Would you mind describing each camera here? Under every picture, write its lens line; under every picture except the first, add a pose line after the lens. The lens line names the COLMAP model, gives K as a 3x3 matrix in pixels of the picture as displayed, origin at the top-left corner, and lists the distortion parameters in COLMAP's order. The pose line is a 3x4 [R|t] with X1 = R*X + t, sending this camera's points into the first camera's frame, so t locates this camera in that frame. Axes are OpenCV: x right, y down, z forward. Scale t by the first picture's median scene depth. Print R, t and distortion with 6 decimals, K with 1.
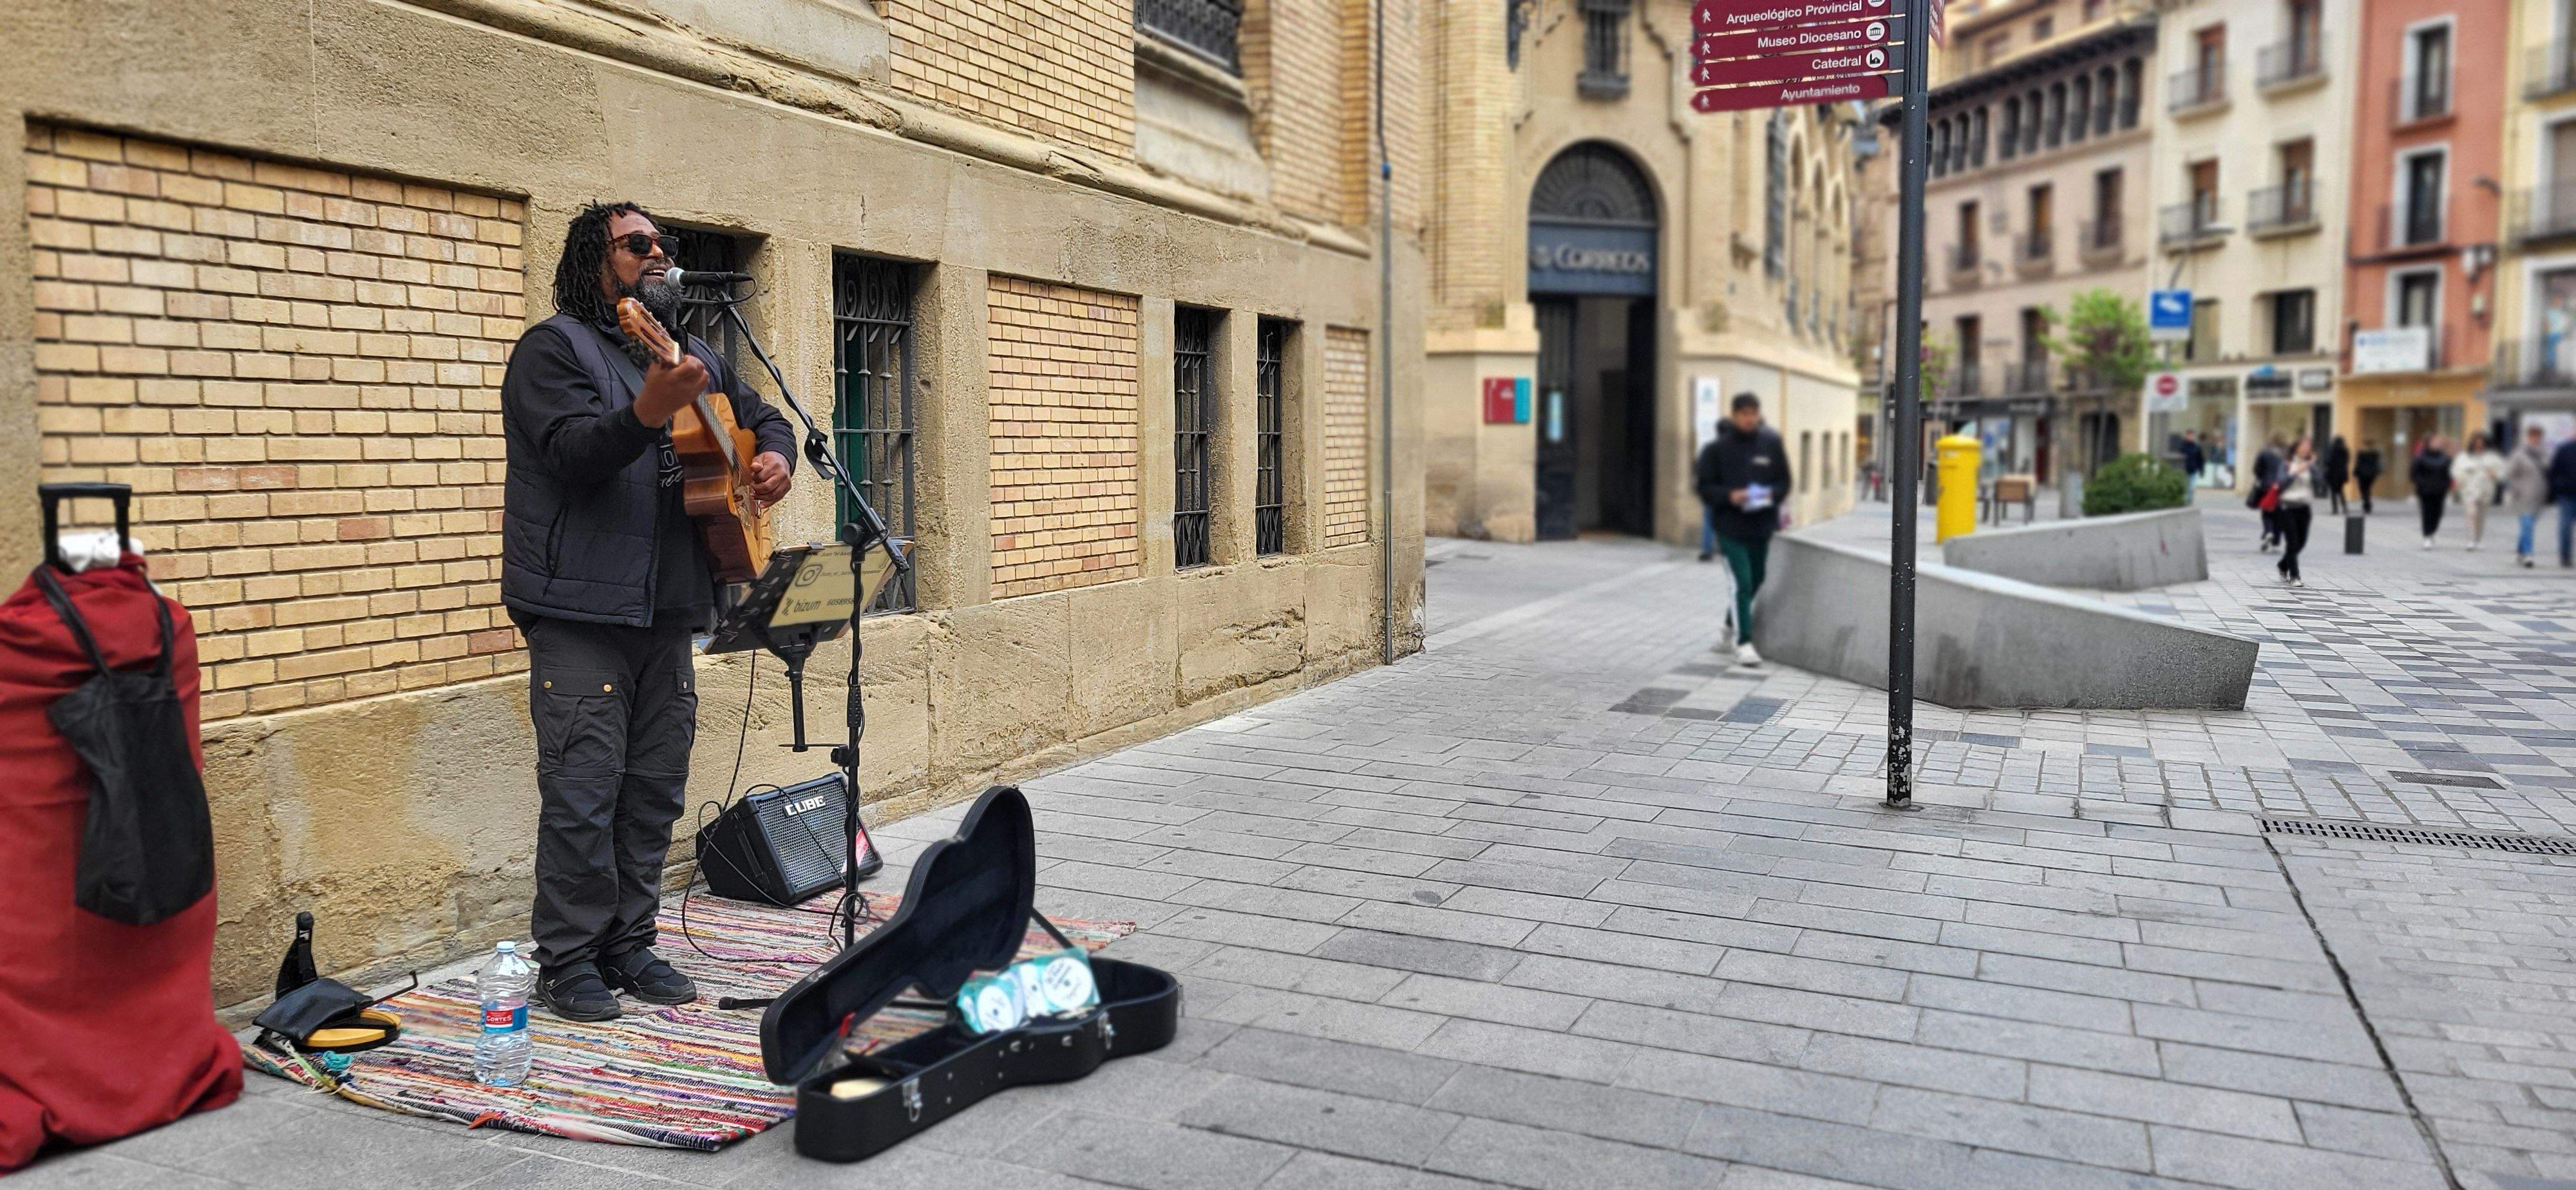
lens RADIAL K [[1908.2, 0, 1282.0], [0, 1908.2, 587.5], [0, 0, 1]] dist [0.059974, -0.020061]
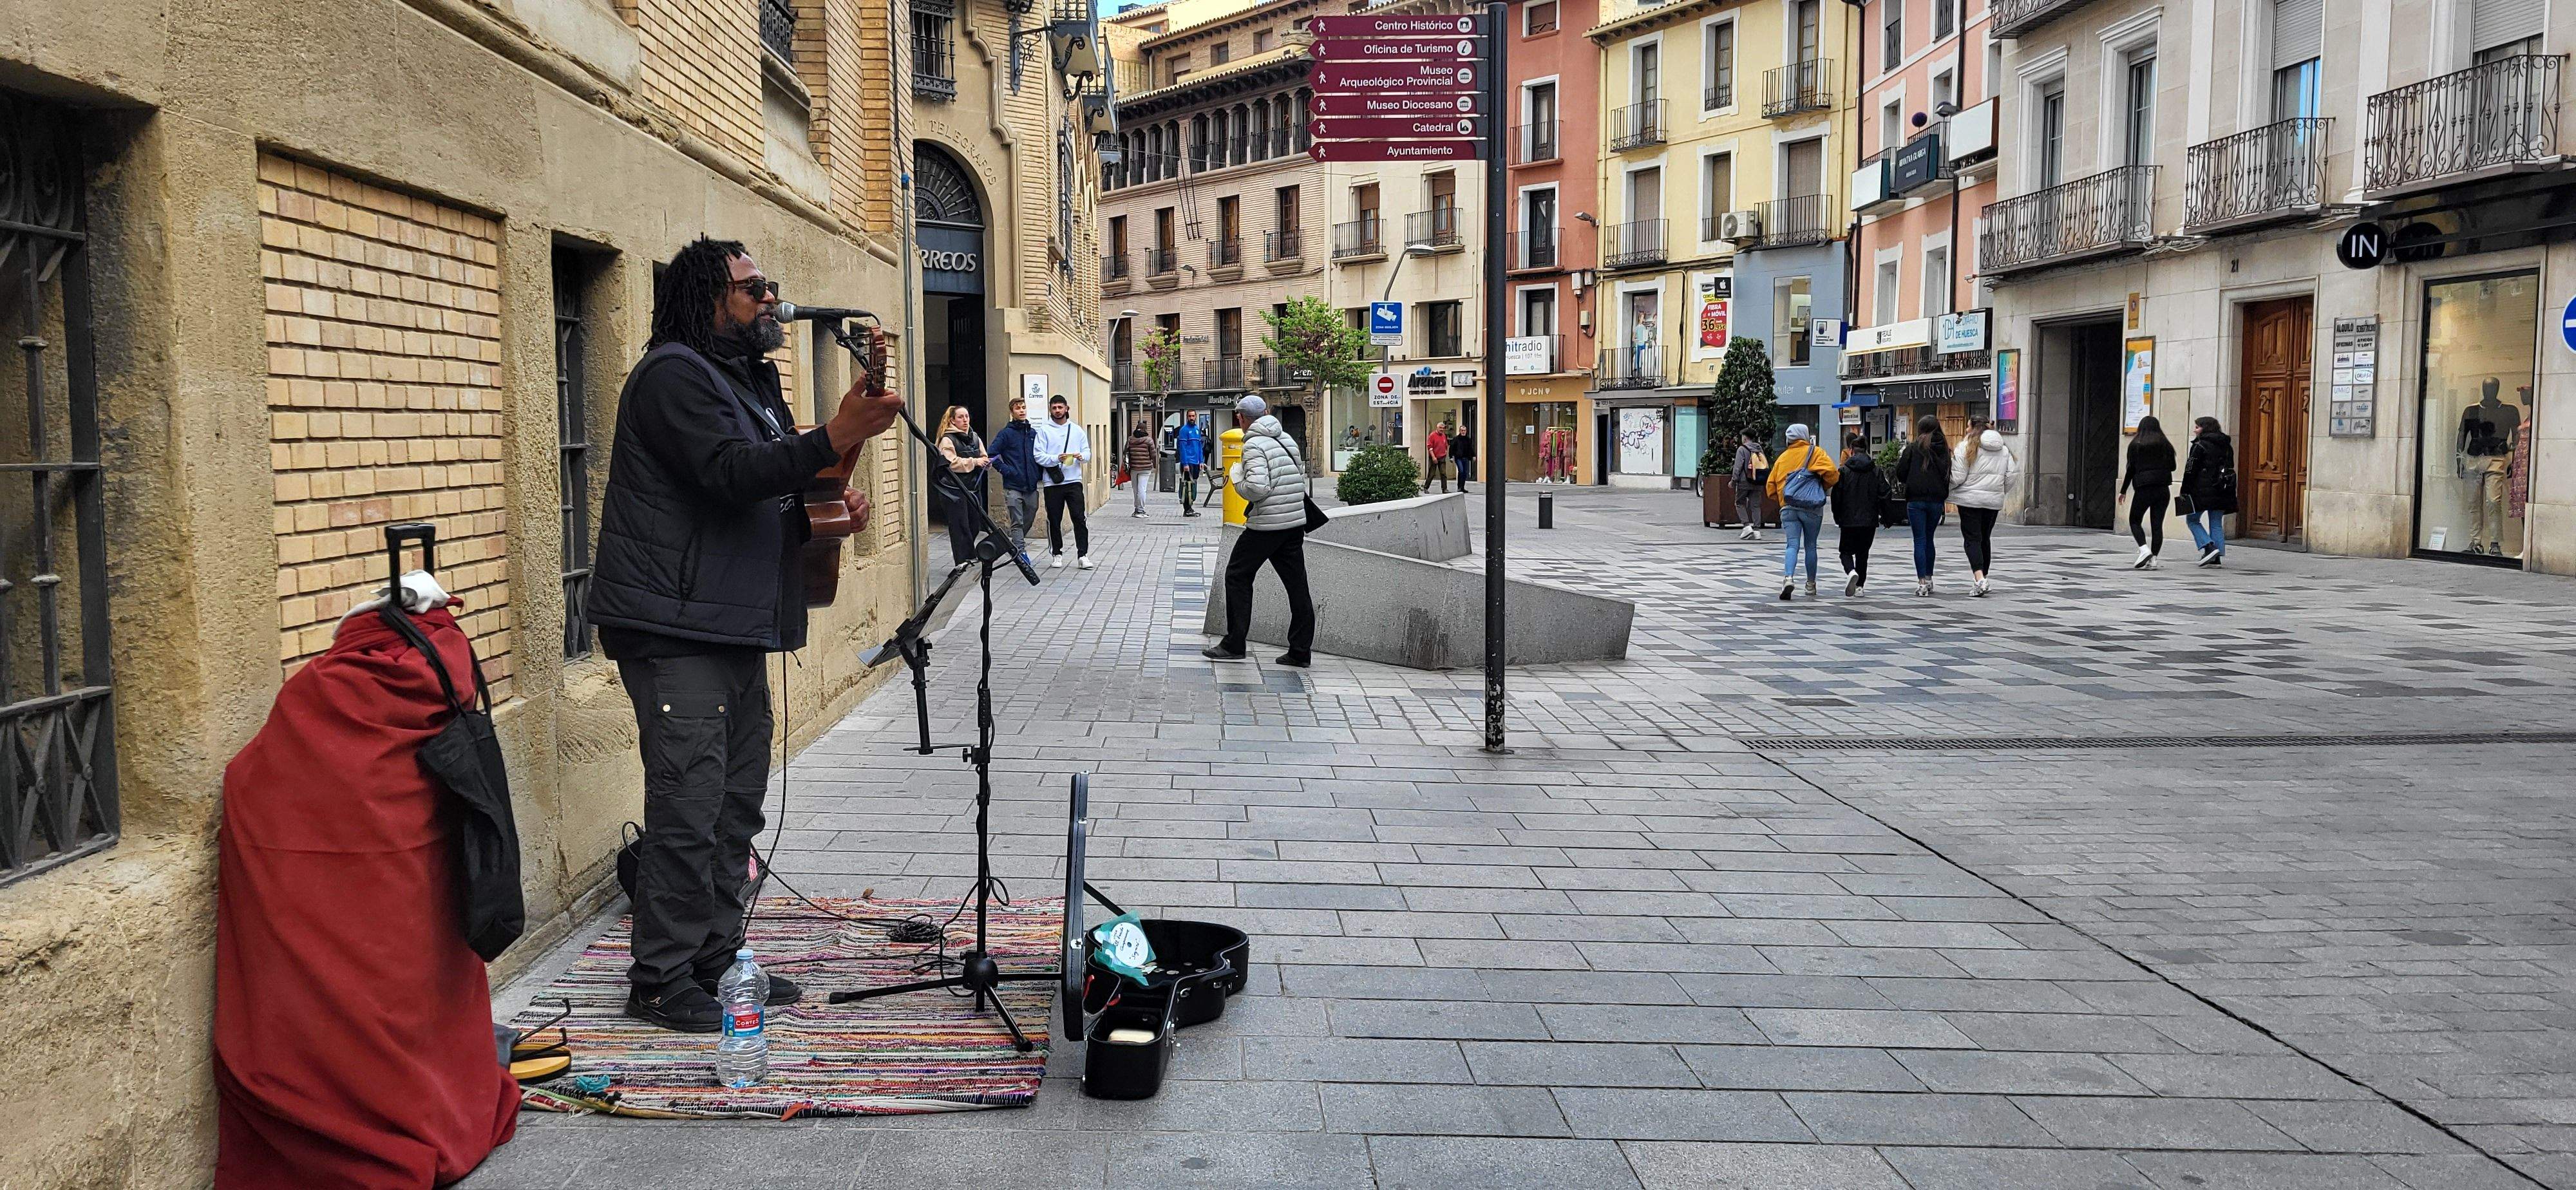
lens RADIAL K [[1908.2, 0, 1290.3], [0, 1908.2, 586.0], [0, 0, 1]] dist [0.059974, -0.020061]
pose [[0.912378, -0.036572, 0.407712, -0.483536], [0.034375, 0.999328, 0.012716, -0.015047], [-0.407903, 0.002413, 0.913022, -0.066110]]
